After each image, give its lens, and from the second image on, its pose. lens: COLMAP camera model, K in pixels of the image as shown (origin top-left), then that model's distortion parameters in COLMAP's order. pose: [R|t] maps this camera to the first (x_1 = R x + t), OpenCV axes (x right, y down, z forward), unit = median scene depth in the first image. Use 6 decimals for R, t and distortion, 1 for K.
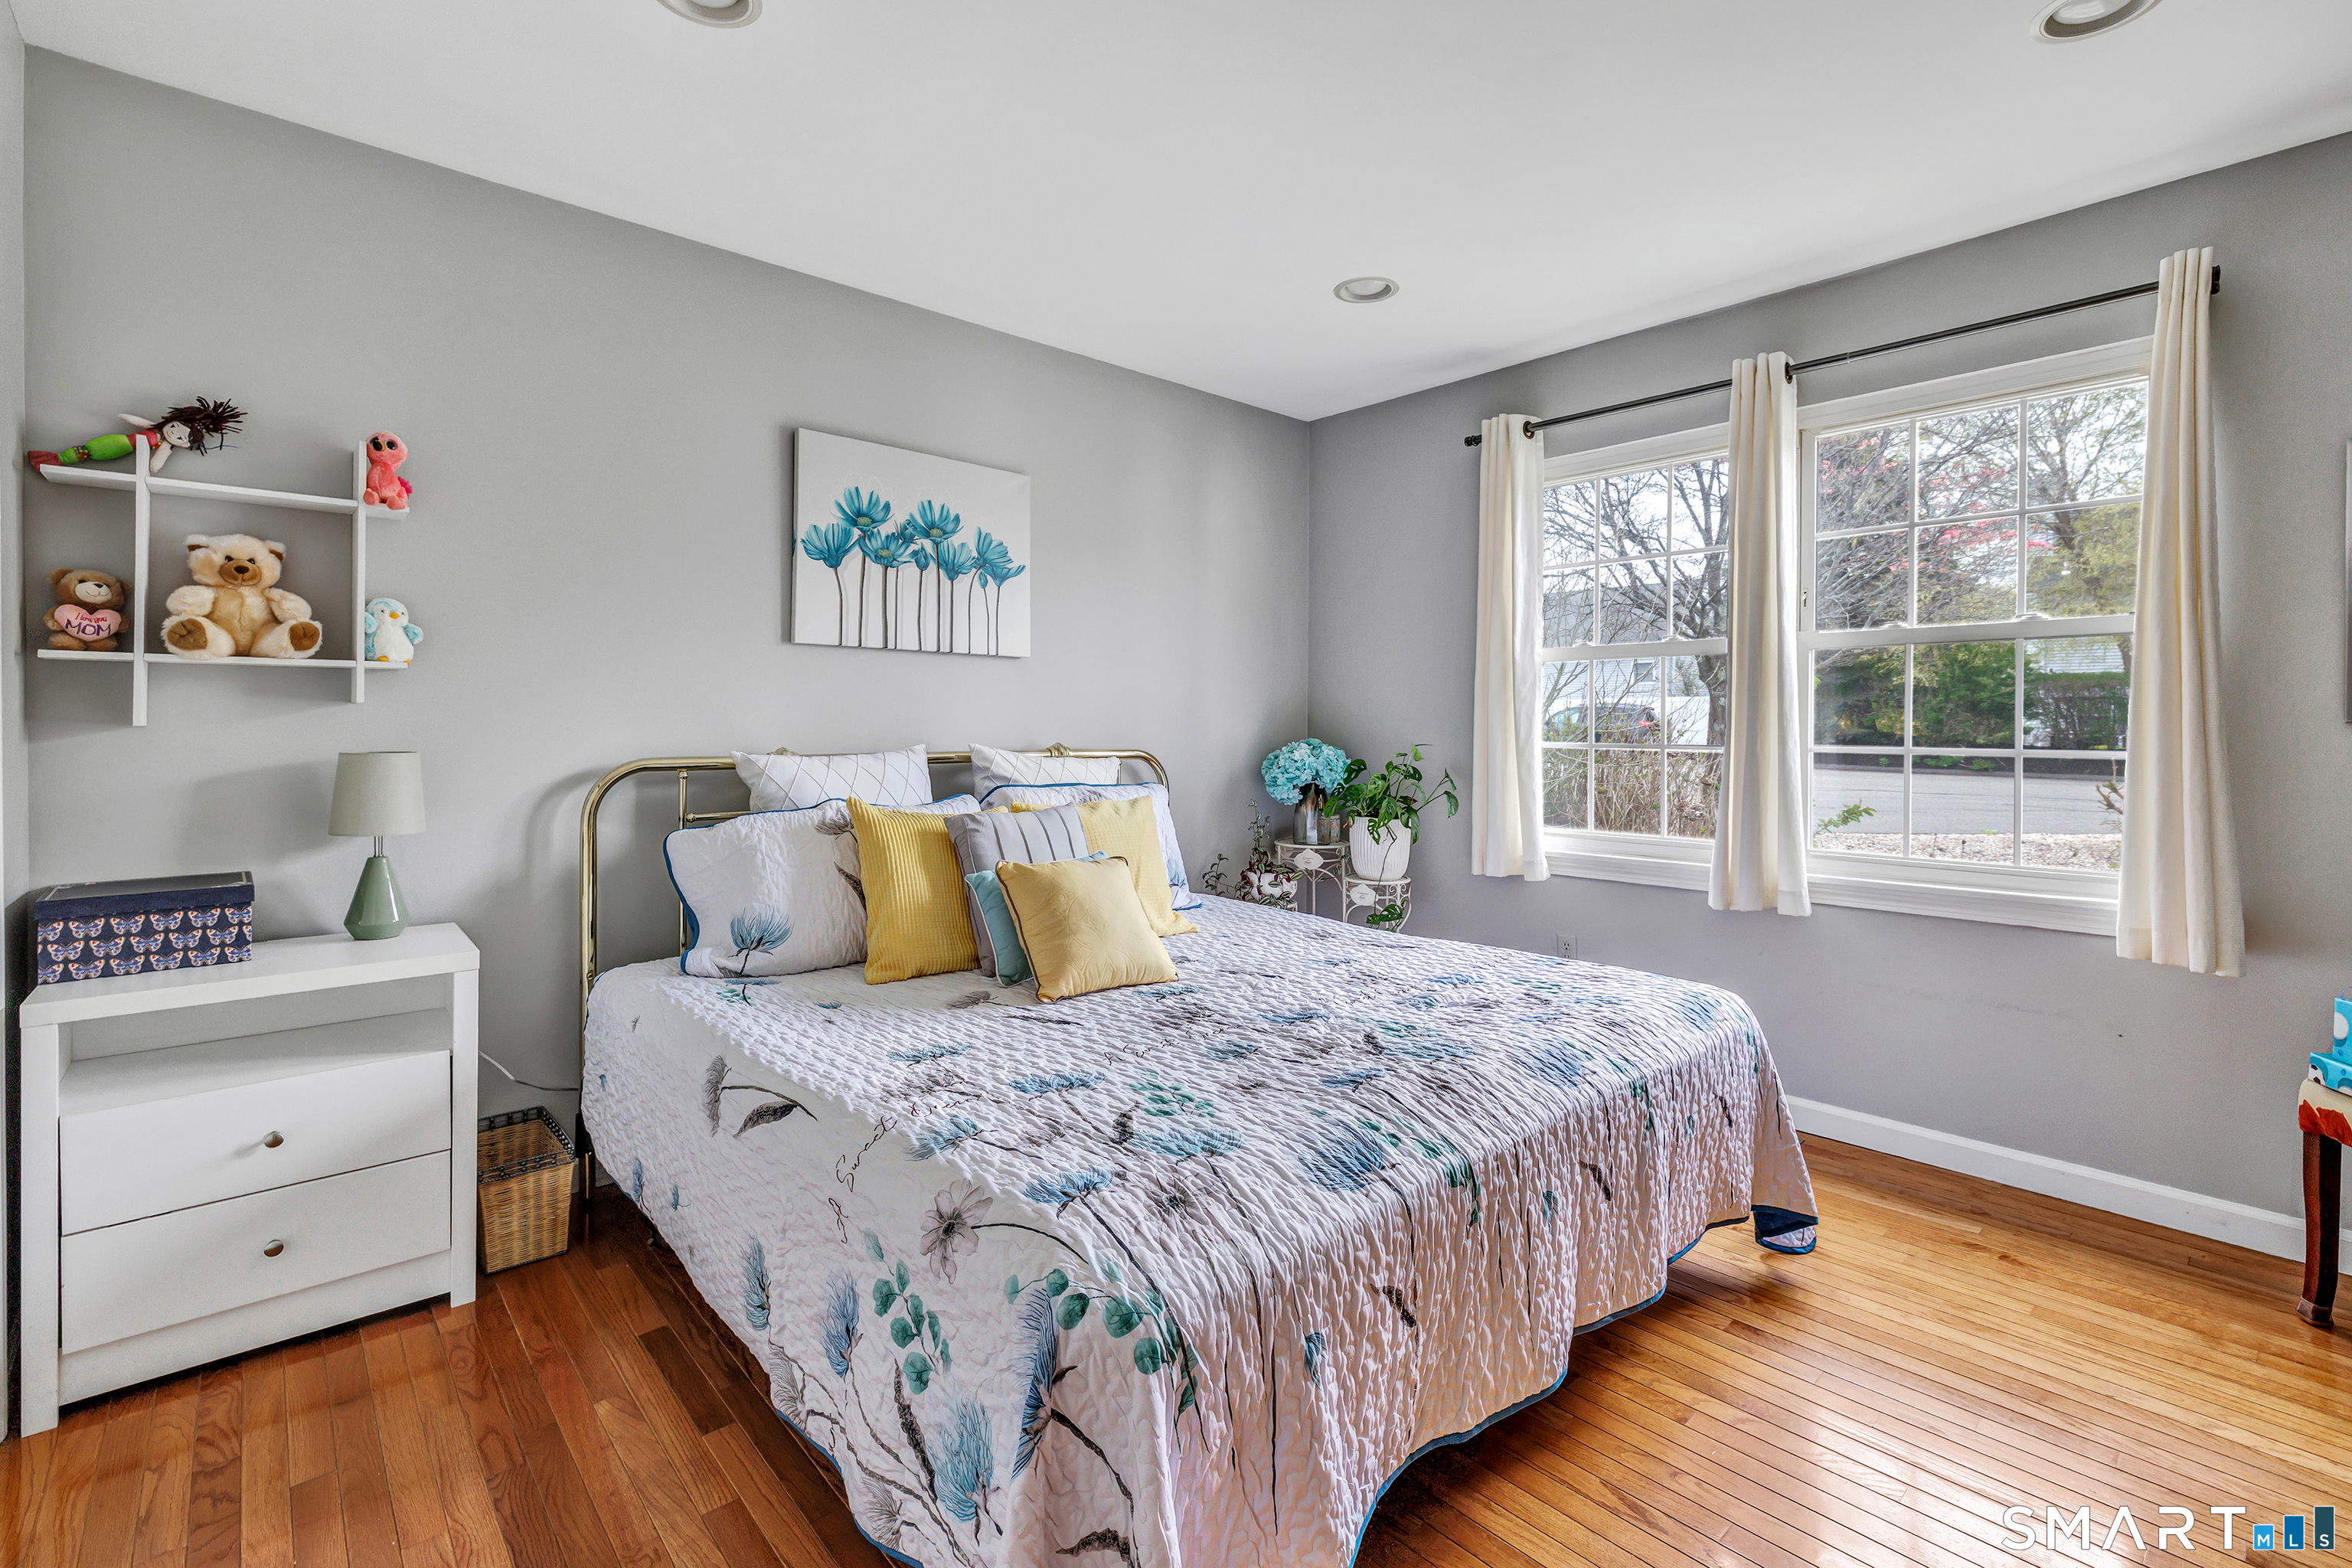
lens RADIAL K [[1016.6, 0, 1160.6], [0, 1016.6, 730.3], [0, 0, 1]] dist [-0.000095, -0.000221]
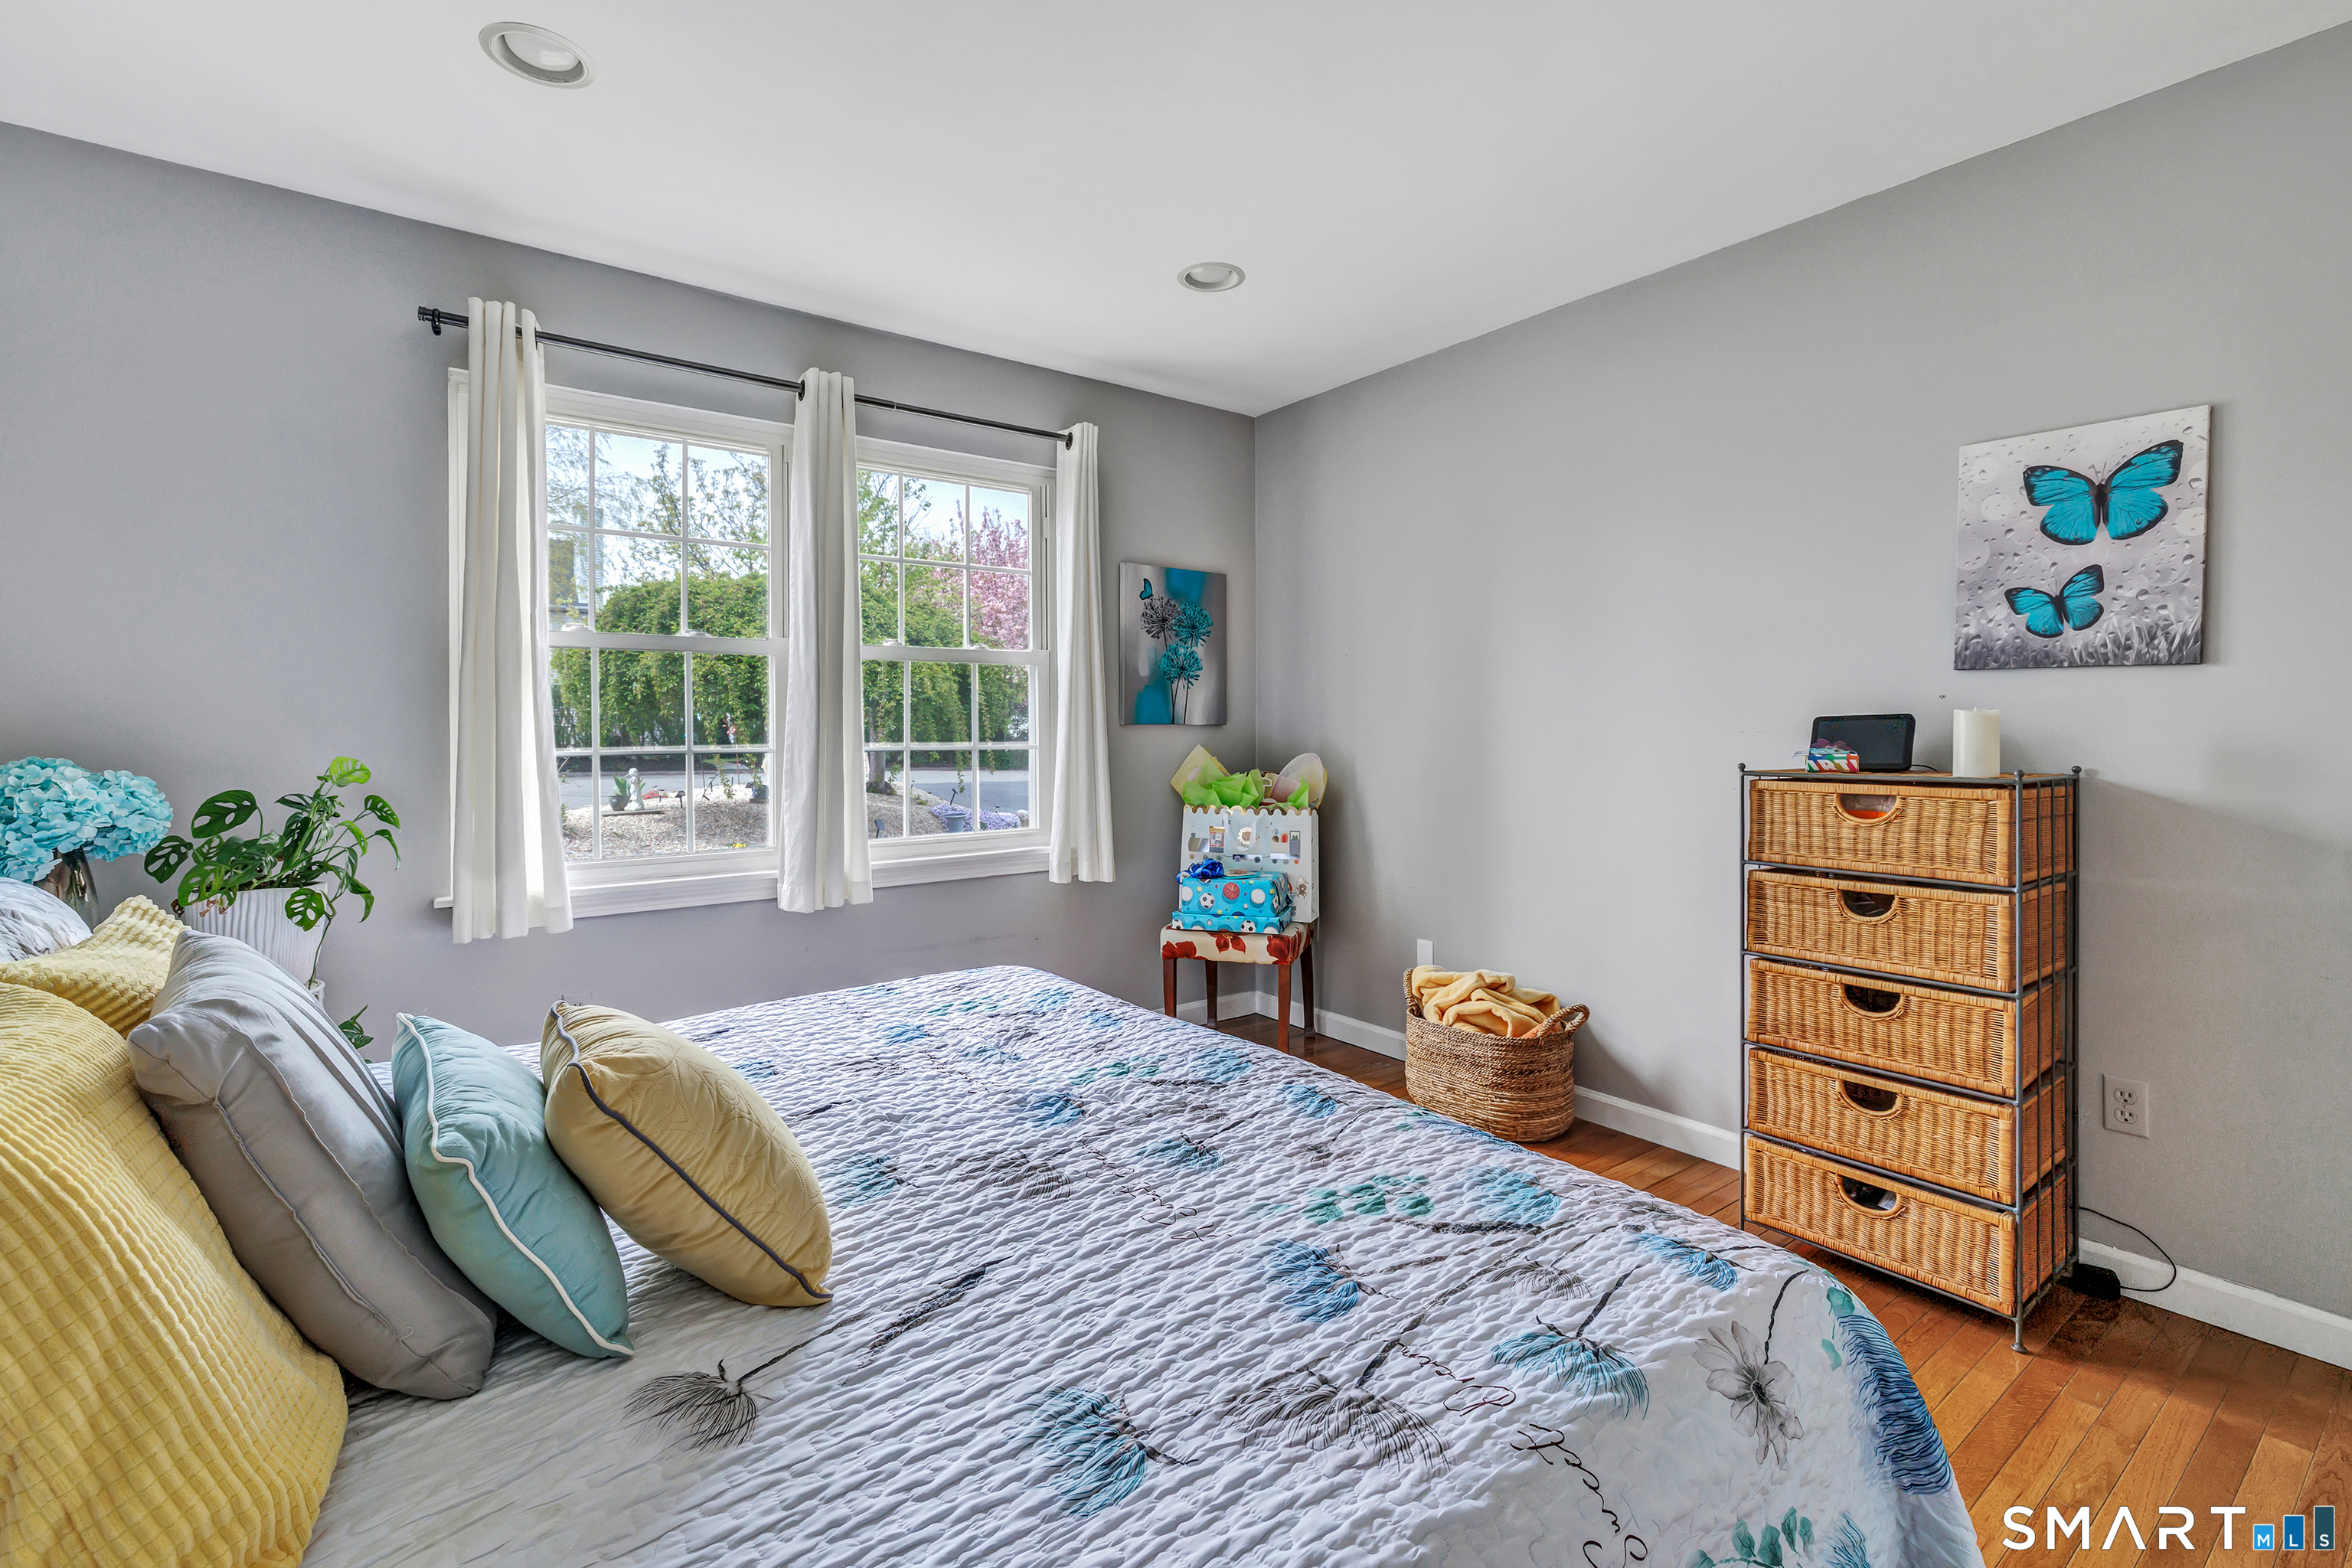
lens RADIAL K [[1016.6, 0, 1165.6], [0, 1016.6, 717.1], [0, 0, 1]] dist [-0.000095, -0.000221]
pose [[0.110683, 0.006042, 0.993837, -0.746359], [0.008882, 0.999936, -0.007068, -0.008787], [-0.993816, 0.009610, 0.110622, 0.996163]]
